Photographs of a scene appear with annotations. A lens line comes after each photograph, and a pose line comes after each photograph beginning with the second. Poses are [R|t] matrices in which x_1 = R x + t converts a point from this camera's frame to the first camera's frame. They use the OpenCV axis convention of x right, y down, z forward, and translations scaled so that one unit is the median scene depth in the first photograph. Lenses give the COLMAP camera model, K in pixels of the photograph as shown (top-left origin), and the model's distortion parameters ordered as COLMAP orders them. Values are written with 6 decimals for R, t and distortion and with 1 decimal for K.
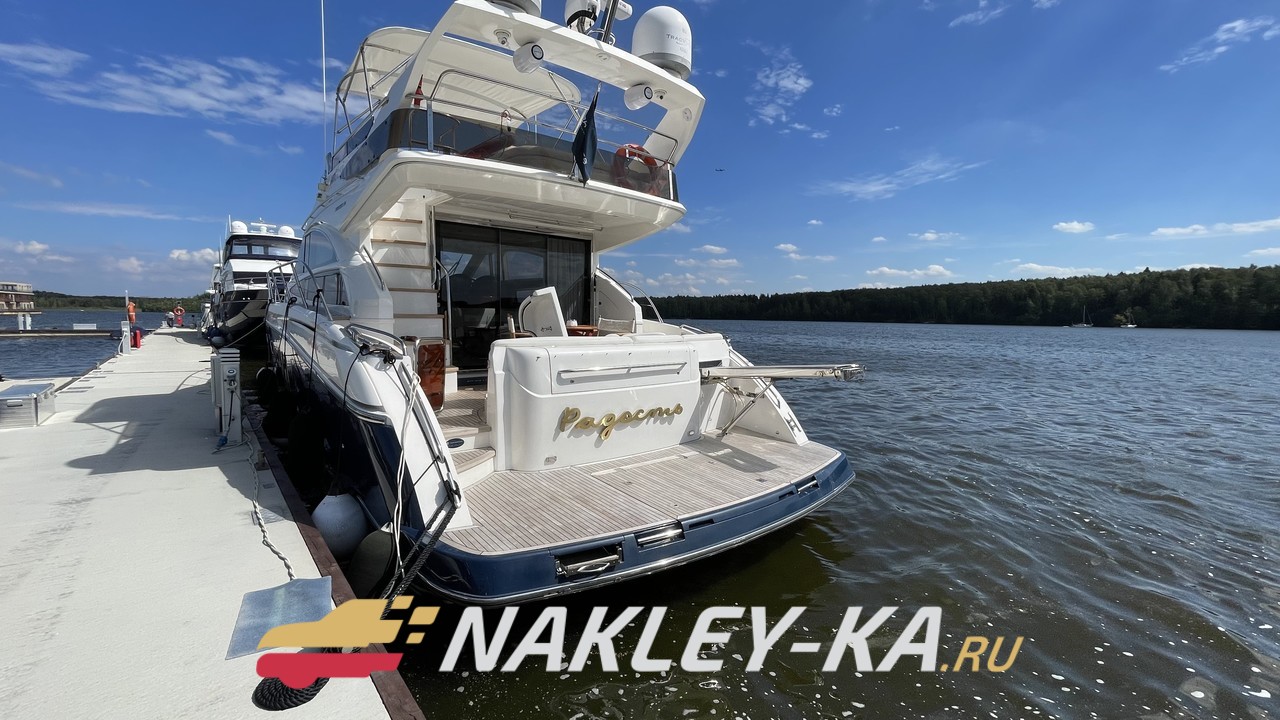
lens RADIAL K [[523.7, 0, 631.0], [0, 523.7, 363.4], [0, 0, 1]] dist [-0.002597, 0.000725]
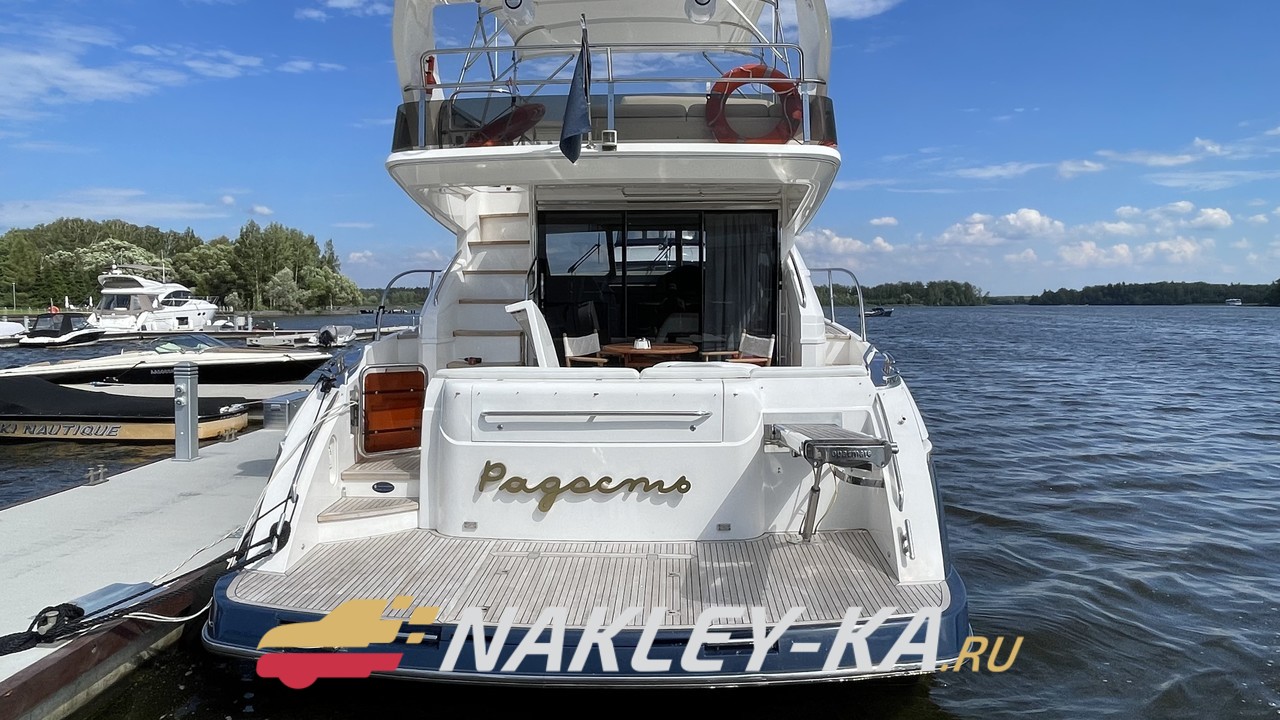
lens RADIAL K [[813.8, 0, 639.5], [0, 813.8, 364.2], [0, 0, 1]] dist [-0.004348, -0.000405]
pose [[0.752869, 0.035663, -0.657204, 0.757416], [-0.048807, 0.998807, -0.001711, -0.060341], [0.656358, 0.033364, 0.753711, 0.224104]]
